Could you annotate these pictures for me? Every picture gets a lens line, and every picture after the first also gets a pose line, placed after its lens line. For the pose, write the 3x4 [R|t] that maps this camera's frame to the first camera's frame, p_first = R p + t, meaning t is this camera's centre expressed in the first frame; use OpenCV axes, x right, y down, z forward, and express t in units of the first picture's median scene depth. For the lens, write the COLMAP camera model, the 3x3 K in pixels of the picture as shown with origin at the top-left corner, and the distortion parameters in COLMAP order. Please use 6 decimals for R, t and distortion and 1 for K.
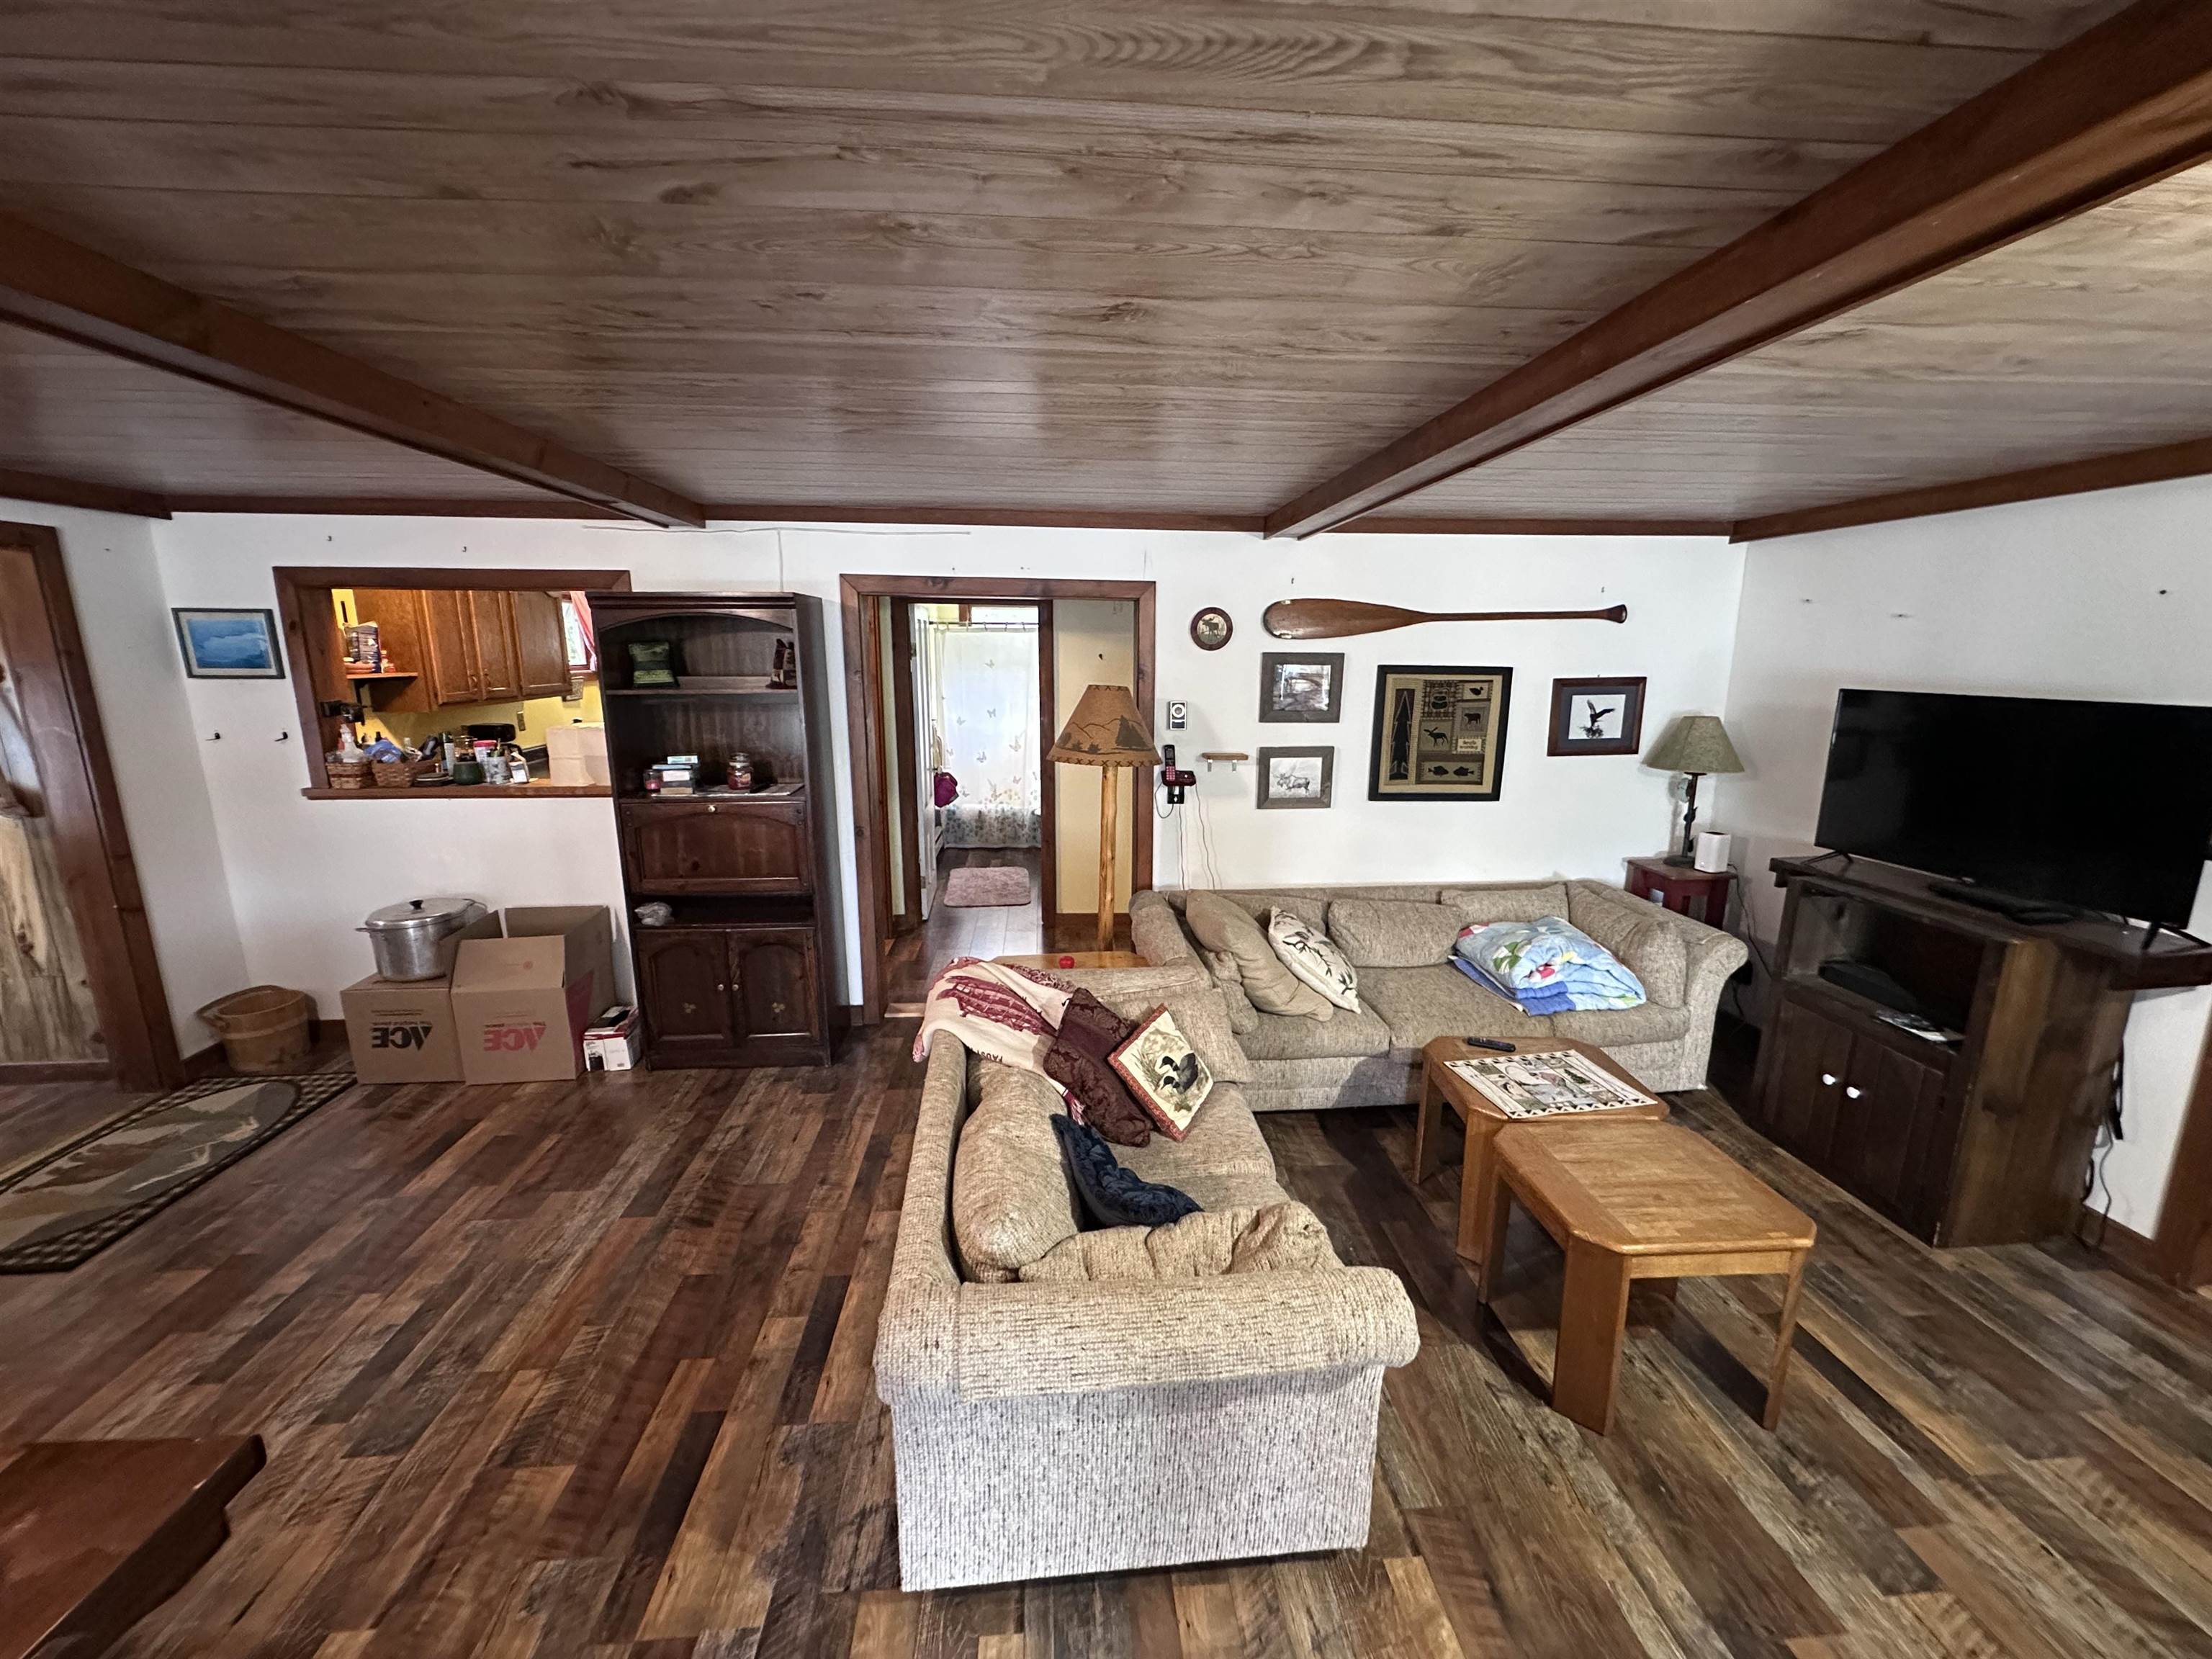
lens RADIAL K [[881.7, 0, 1106.0], [0, 881.7, 829.5], [0, 0, 1]] dist [-0.004822, 0.001085]
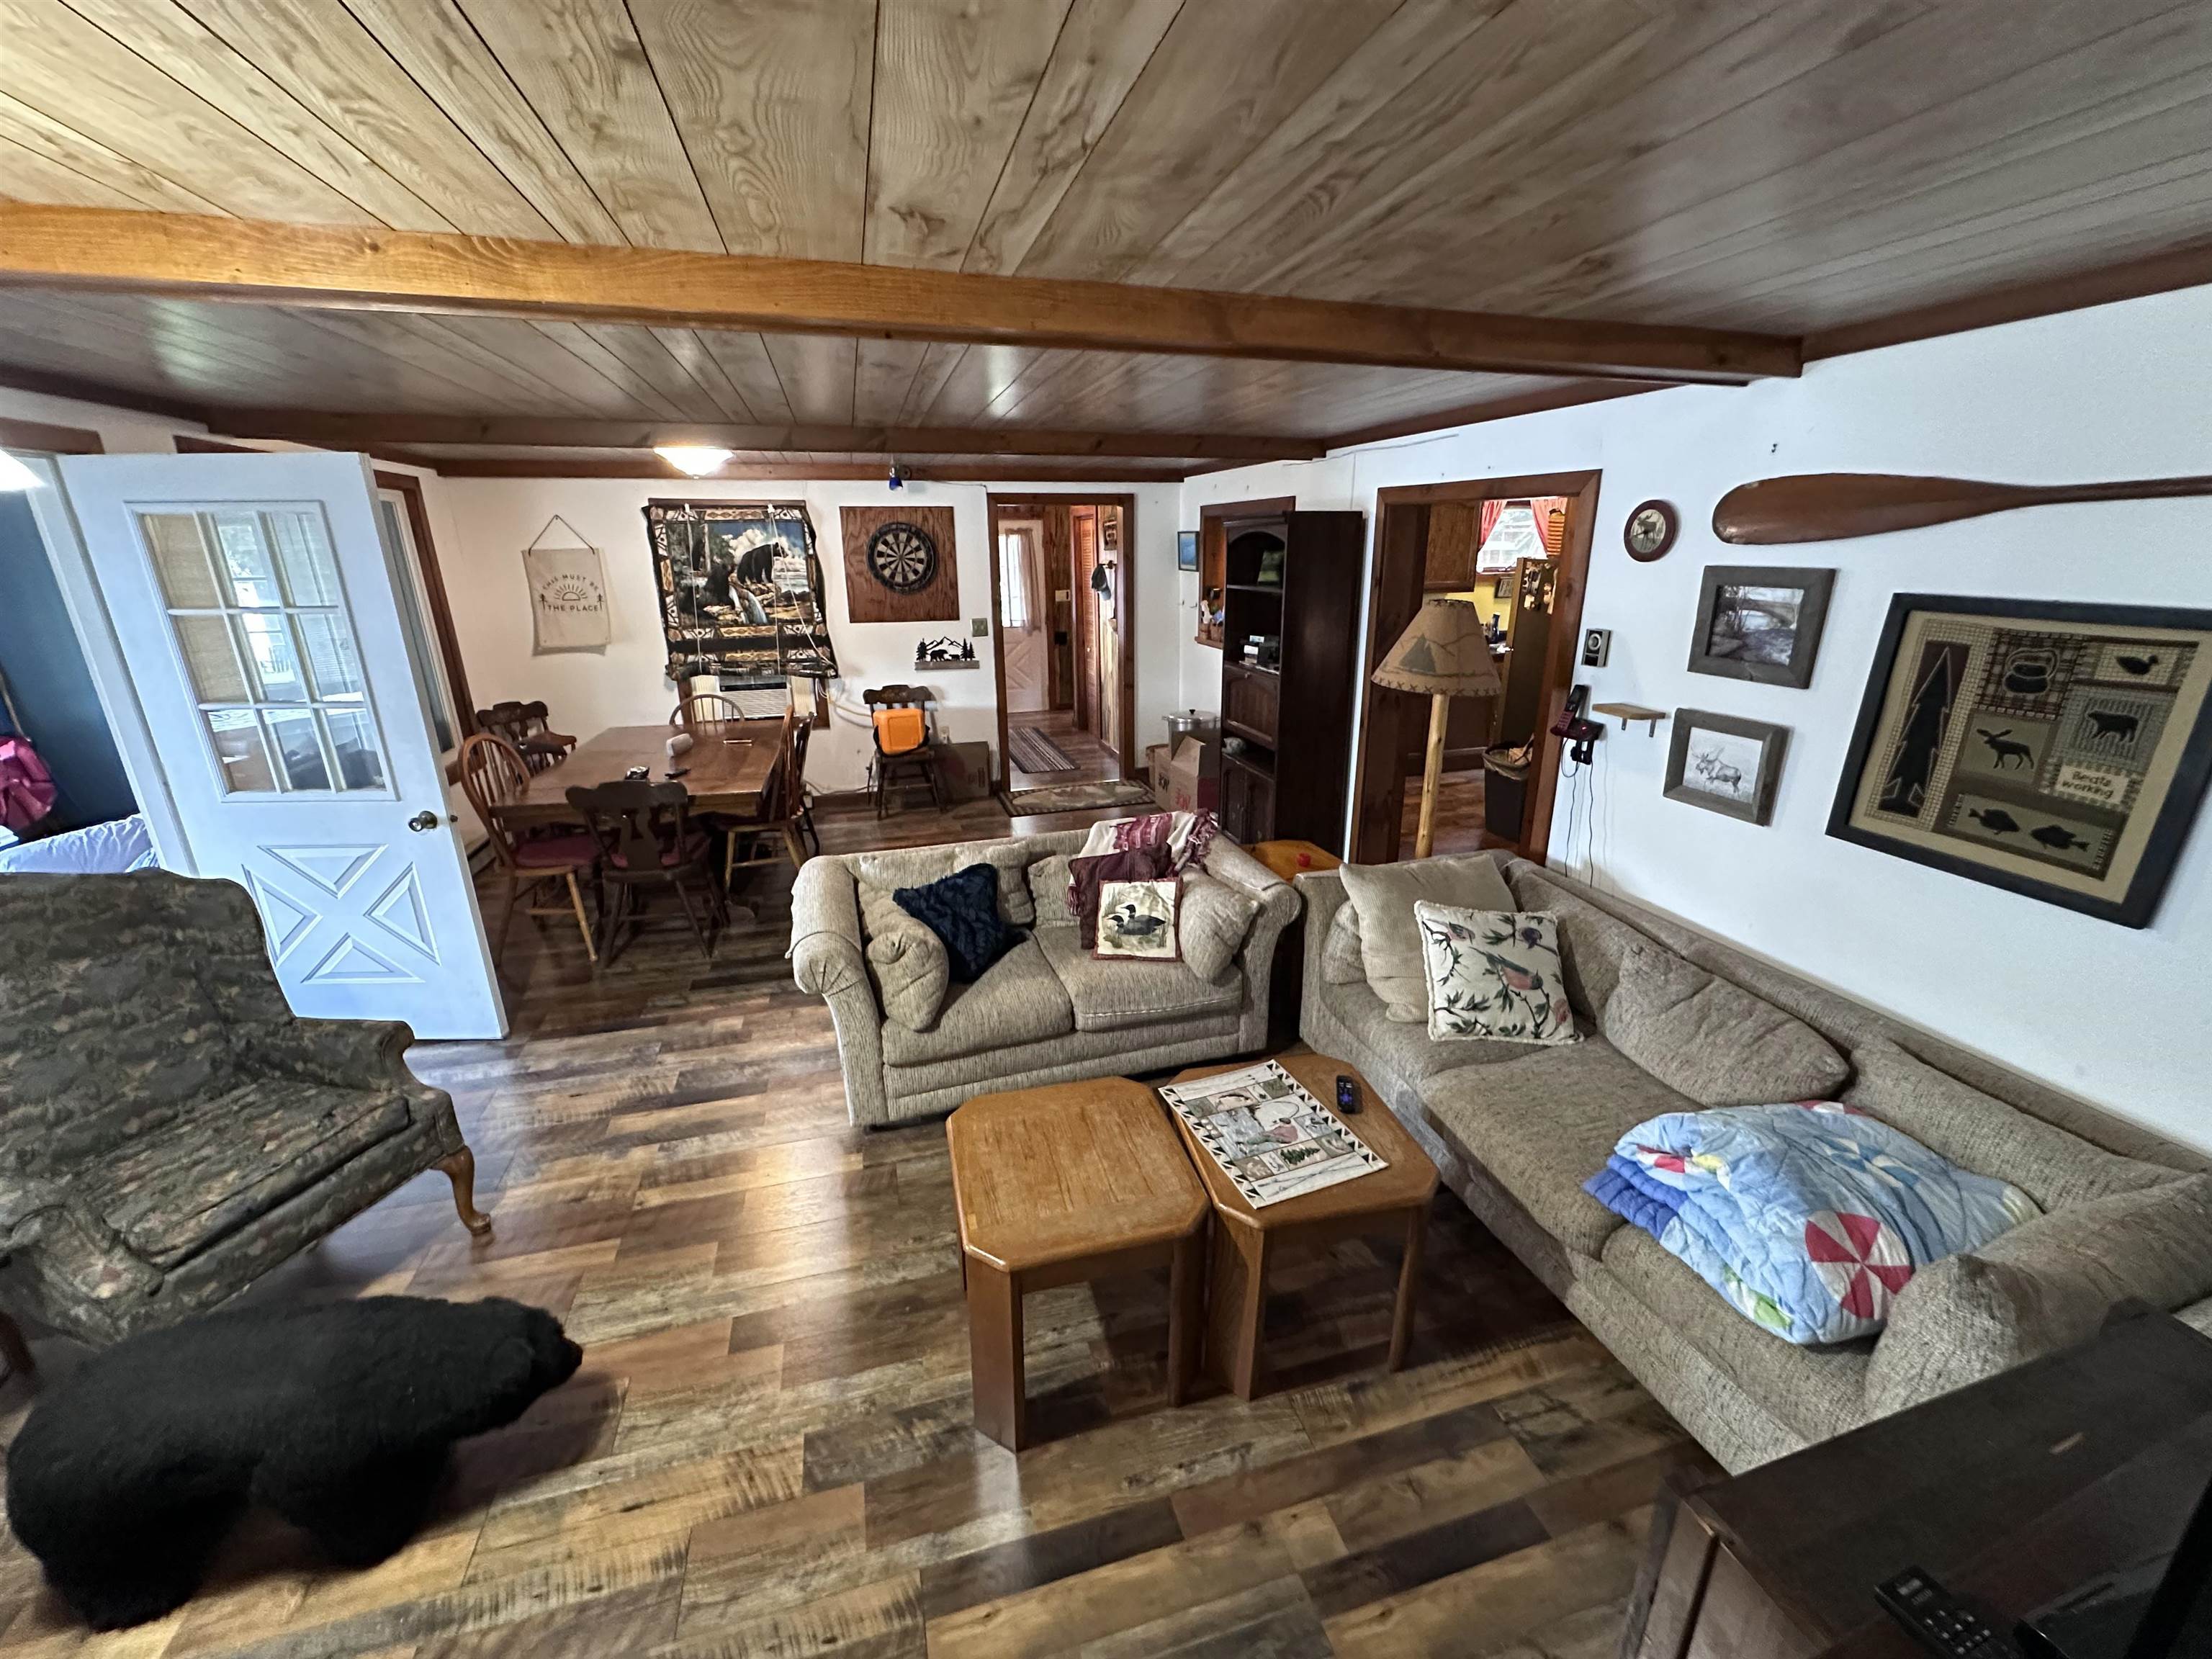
lens RADIAL K [[881.7, 0, 1106.0], [0, 881.7, 829.5], [0, 0, 1]] dist [-0.004822, 0.001085]
pose [[0.200542, 0.295499, -0.934057, 0.773443], [-0.189000, 0.947185, 0.259074, -0.099731], [0.961281, 0.124581, 0.245800, 0.430034]]
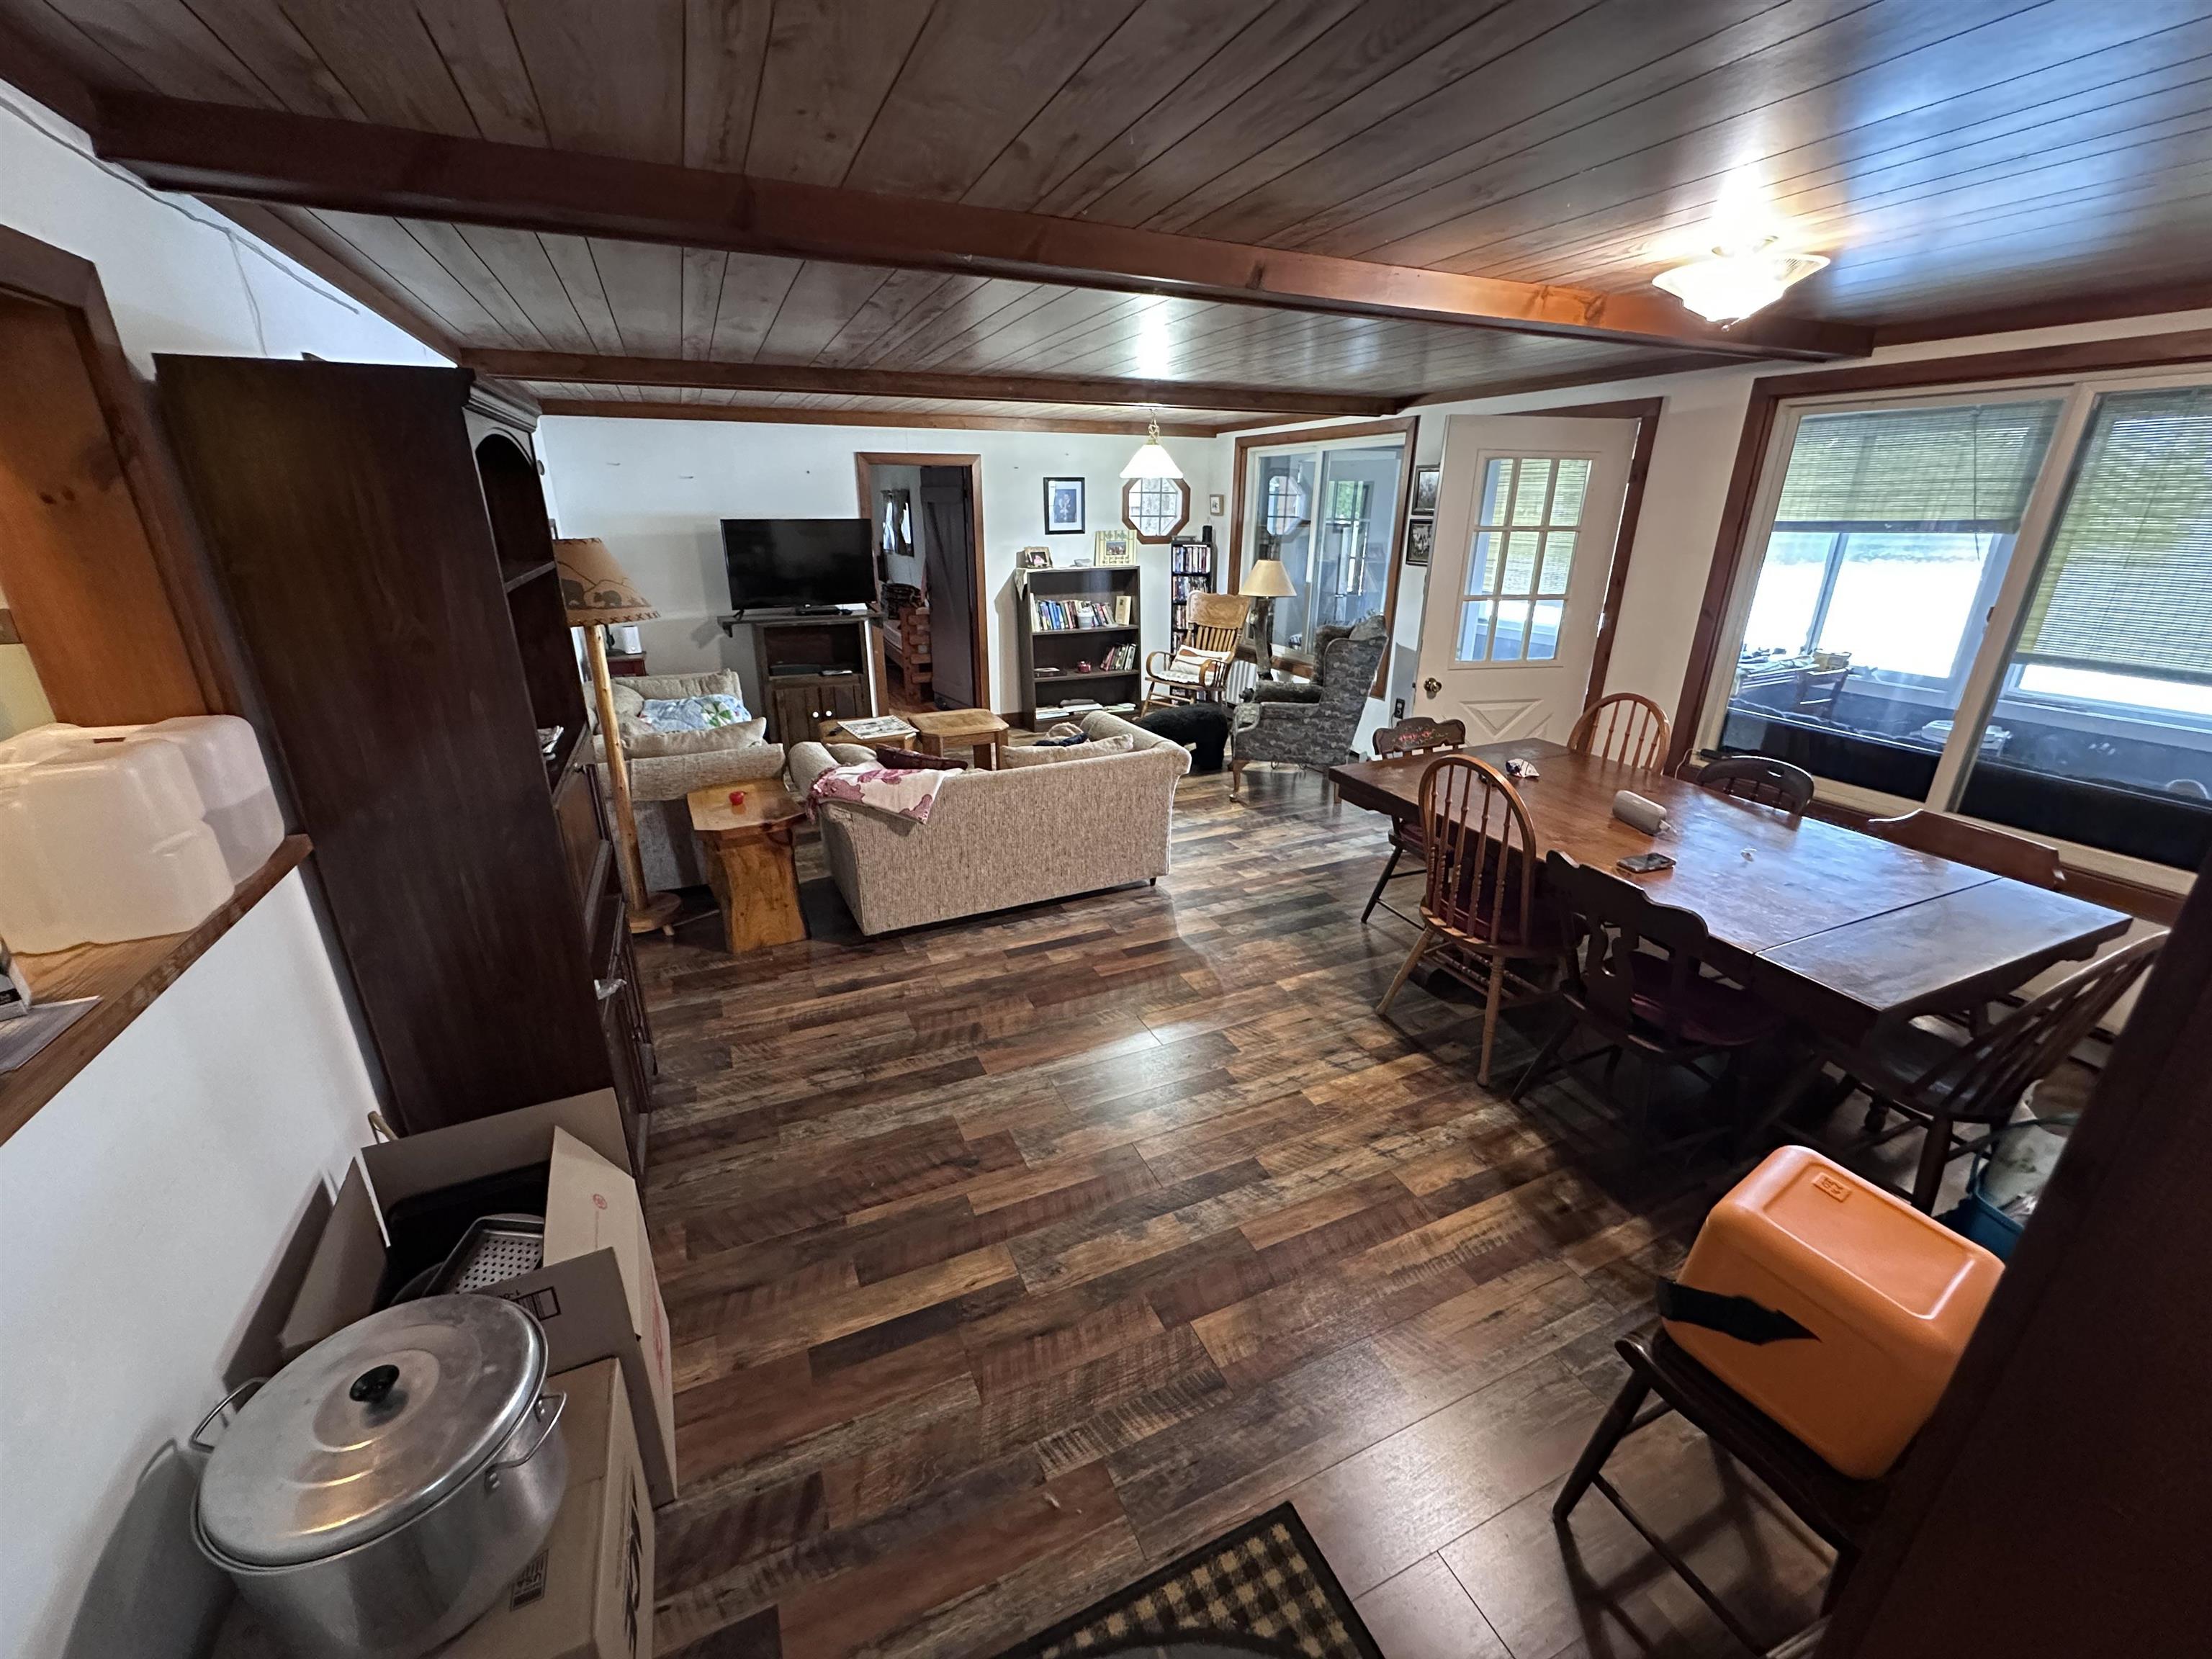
lens RADIAL K [[881.7, 0, 1106.0], [0, 881.7, 829.5], [0, 0, 1]] dist [-0.004822, 0.001085]
pose [[-0.348470, -0.332013, 0.876548, -1.009644], [0.185858, 0.892120, 0.411799, -0.153370], [-0.918709, 0.306413, -0.249170, 0.744599]]
